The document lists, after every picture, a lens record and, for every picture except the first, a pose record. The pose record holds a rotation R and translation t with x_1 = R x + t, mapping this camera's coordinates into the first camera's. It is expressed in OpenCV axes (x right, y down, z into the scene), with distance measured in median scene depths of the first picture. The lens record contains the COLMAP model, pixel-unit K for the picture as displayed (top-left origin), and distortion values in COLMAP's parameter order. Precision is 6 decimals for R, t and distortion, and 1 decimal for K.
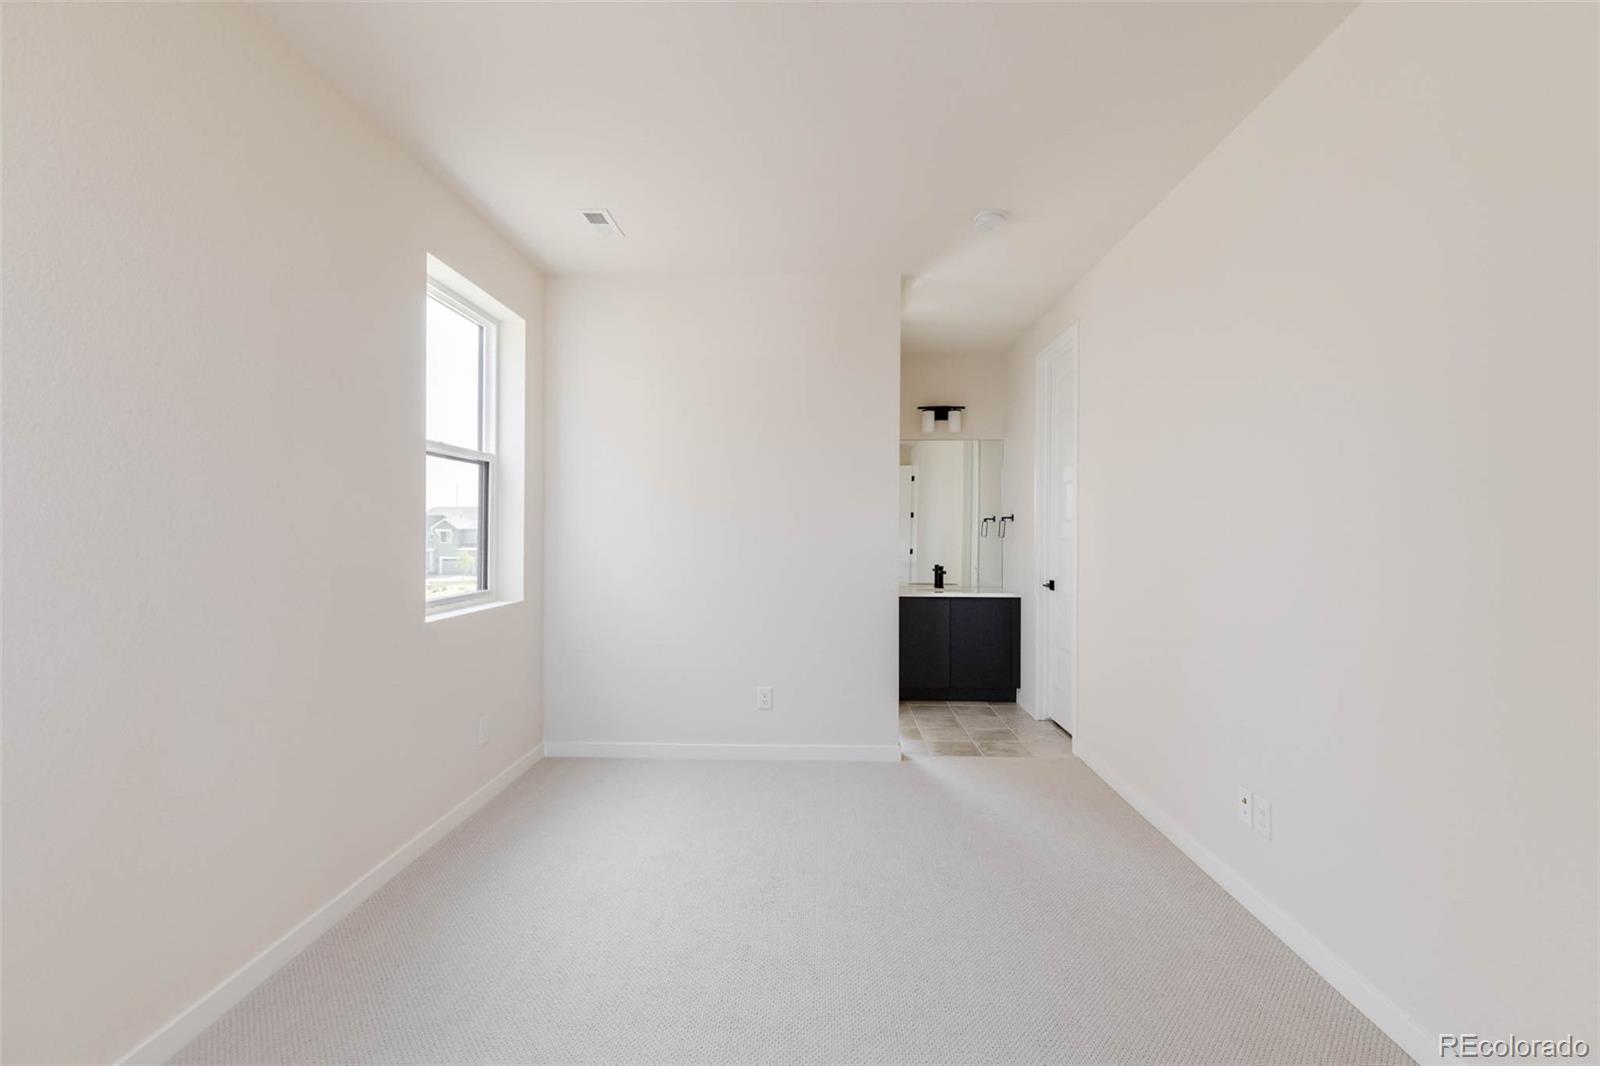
lens RADIAL K [[723.9, 0, 802.6], [0, 723.9, 532.7], [0, 0, 1]] dist [0.003407, -0.000842]
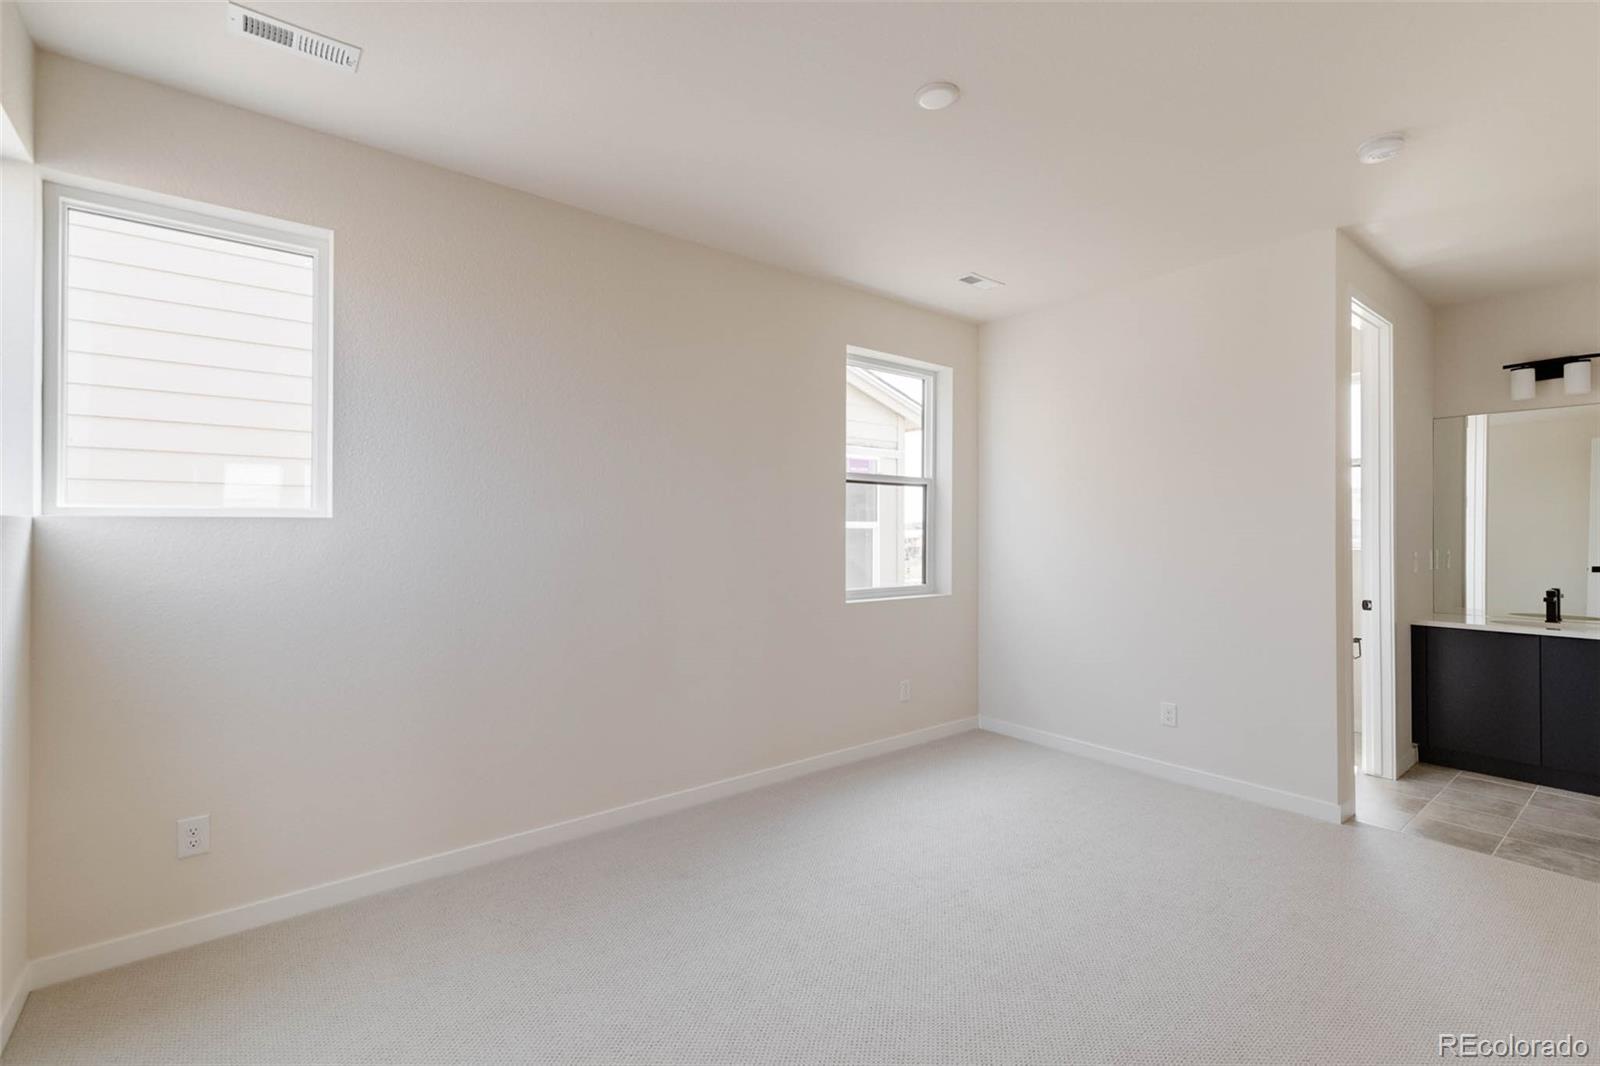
lens RADIAL K [[723.9, 0, 795.8], [0, 723.9, 531.4], [0, 0, 1]] dist [0.003407, -0.000842]
pose [[0.637337, -0.002197, -0.770582, 0.372242], [-0.001970, 0.999988, -0.004480, -0.008280], [0.770583, 0.004374, 0.637325, 0.007065]]
